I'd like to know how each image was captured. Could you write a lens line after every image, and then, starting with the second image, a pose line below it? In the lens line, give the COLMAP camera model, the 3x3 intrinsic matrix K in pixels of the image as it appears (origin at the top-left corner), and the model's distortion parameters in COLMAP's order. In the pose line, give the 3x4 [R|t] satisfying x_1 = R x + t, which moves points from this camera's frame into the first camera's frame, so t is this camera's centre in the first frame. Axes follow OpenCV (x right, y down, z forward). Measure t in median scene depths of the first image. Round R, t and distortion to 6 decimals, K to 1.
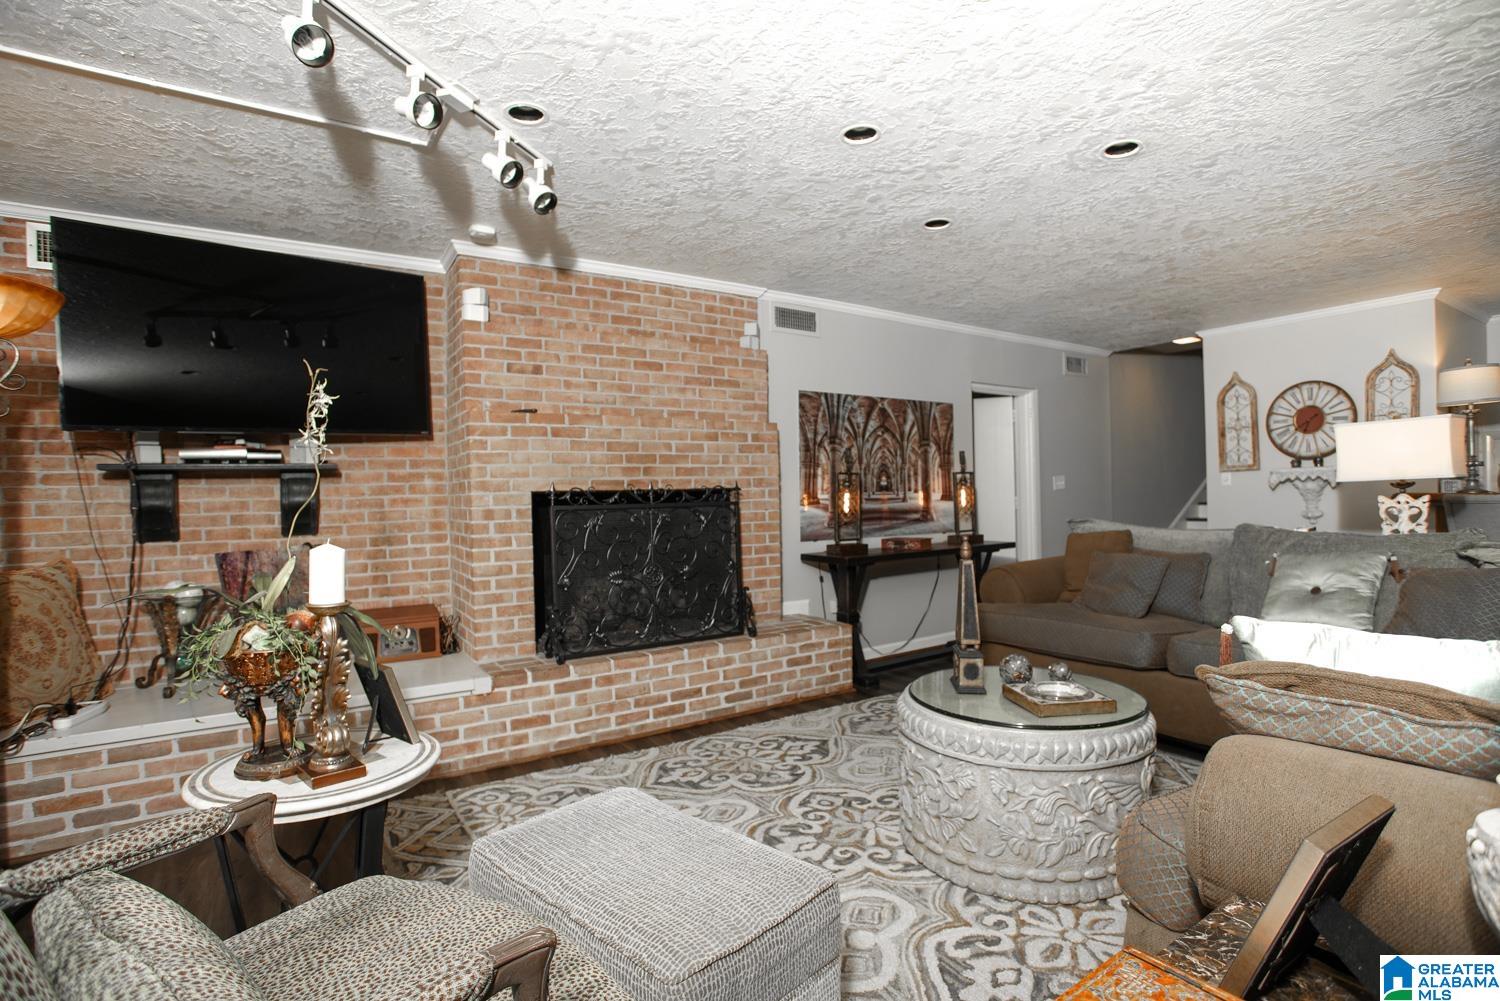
lens RADIAL K [[728.1, 0, 747.0], [0, 728.1, 499.2], [0, 0, 1]] dist [-0.045782, 0.010660]
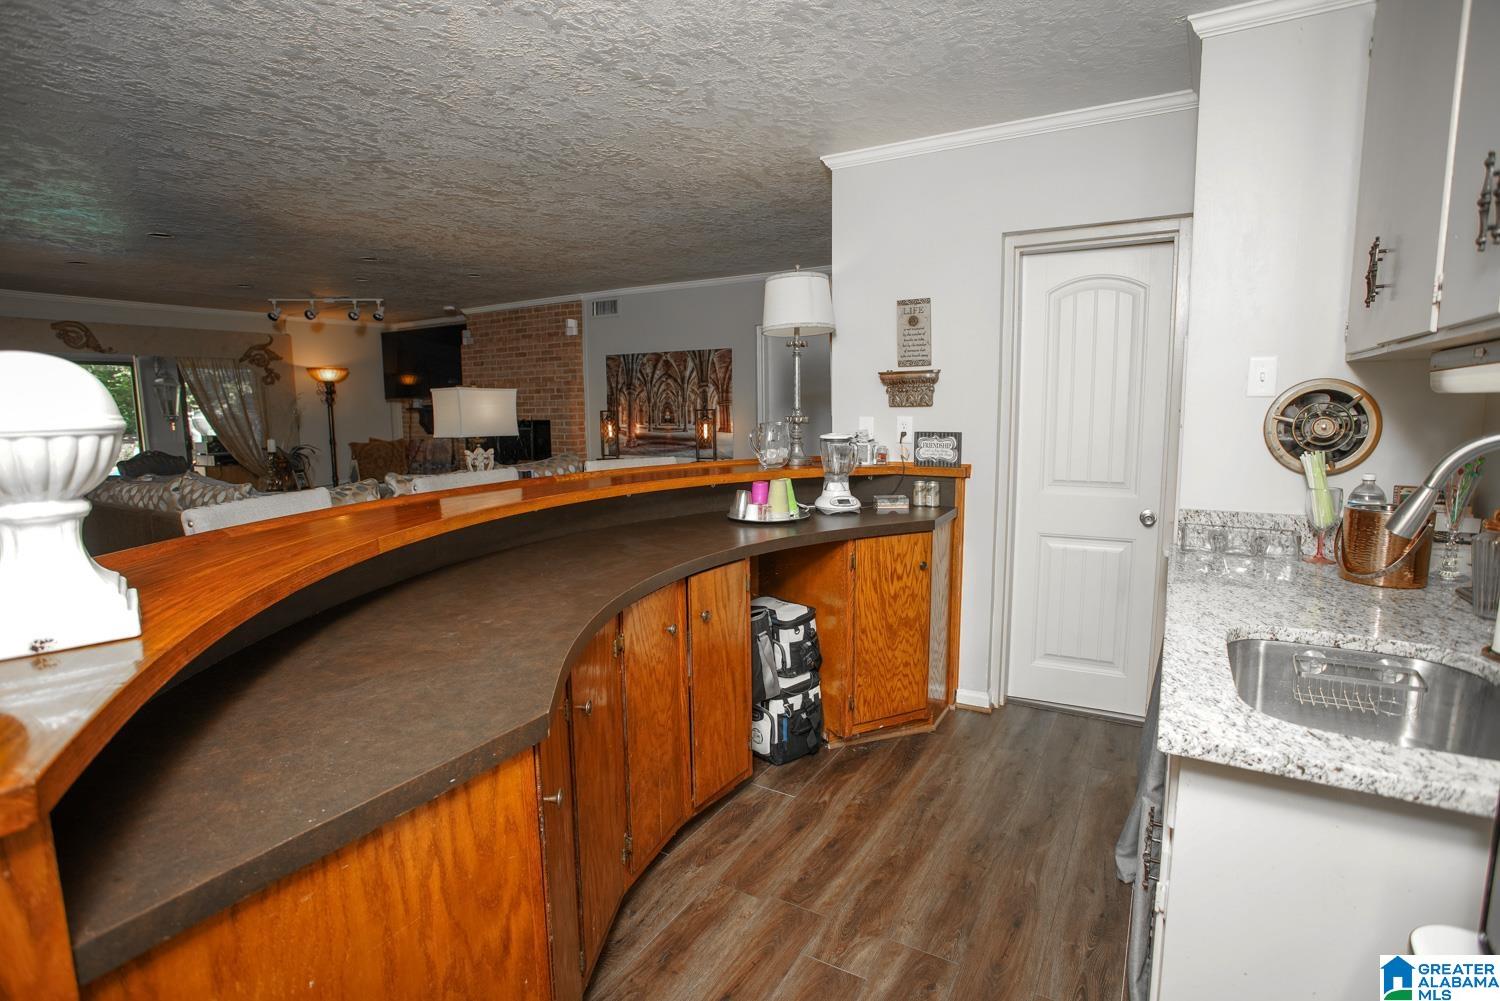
lens RADIAL K [[728.1, 0, 756.4], [0, 728.1, 492.0], [0, 0, 1]] dist [-0.045782, 0.010660]
pose [[0.434834, 0.126423, -0.891592, 1.560631], [0.000736, 0.990046, 0.140742, -0.078066], [0.900510, -0.061856, 0.430413, 0.597916]]
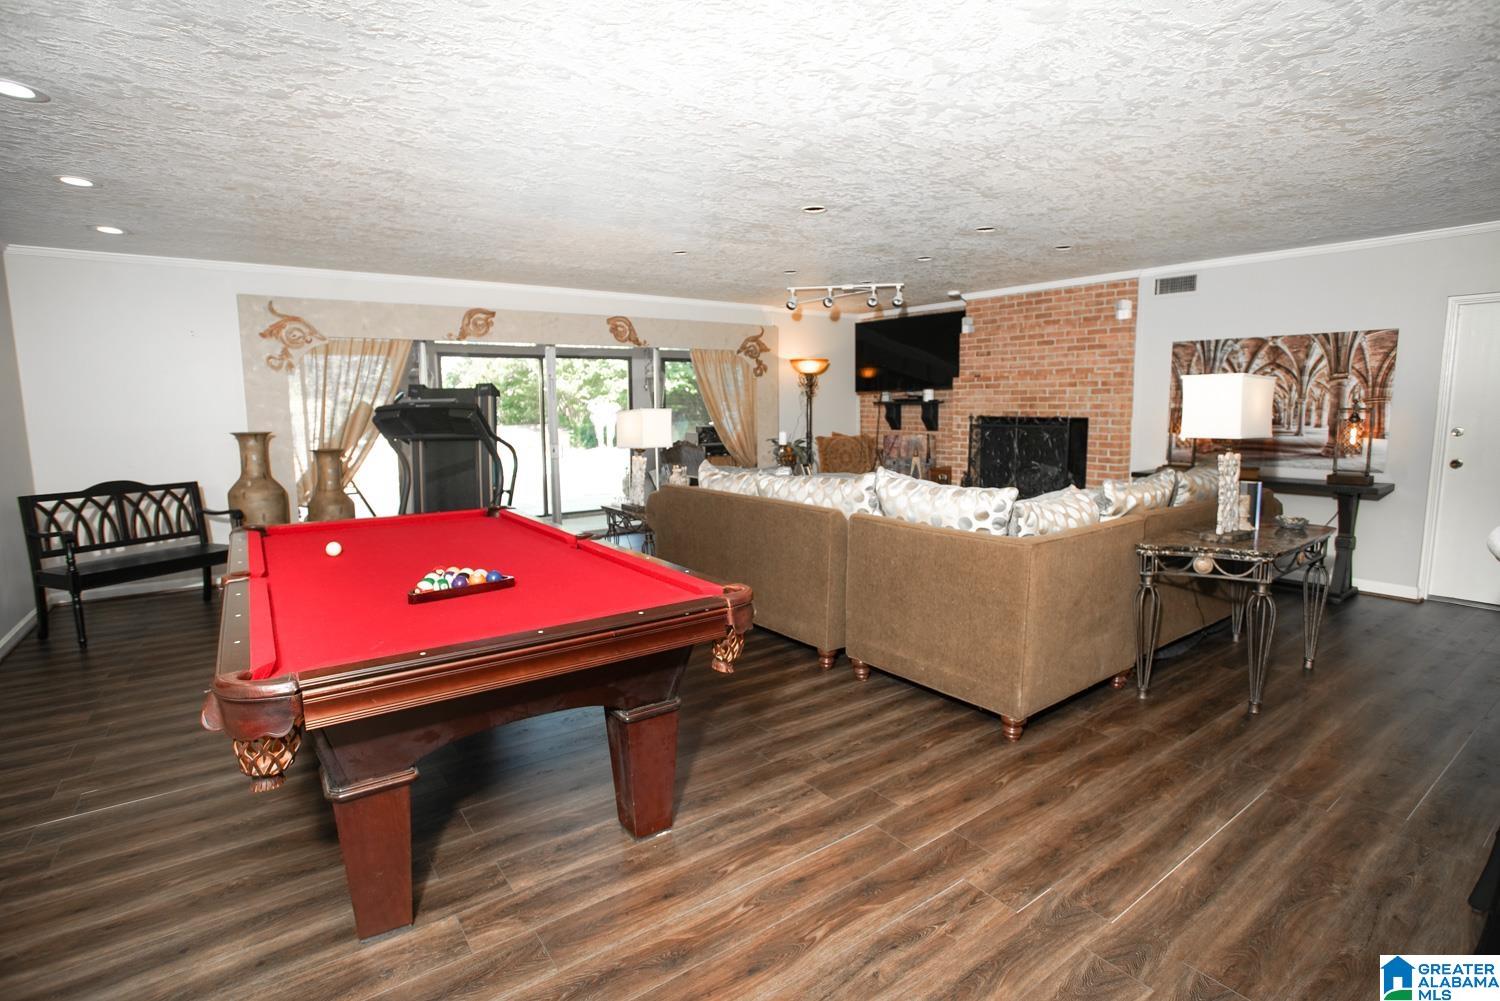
lens RADIAL K [[728.1, 0, 771.1], [0, 728.1, 485.7], [0, 0, 1]] dist [-0.045782, 0.010660]
pose [[0.085758, 0.133133, -0.987381, 1.254242], [0.000454, 0.991027, 0.133664, -0.066507], [0.996316, -0.011911, 0.084928, 0.184805]]
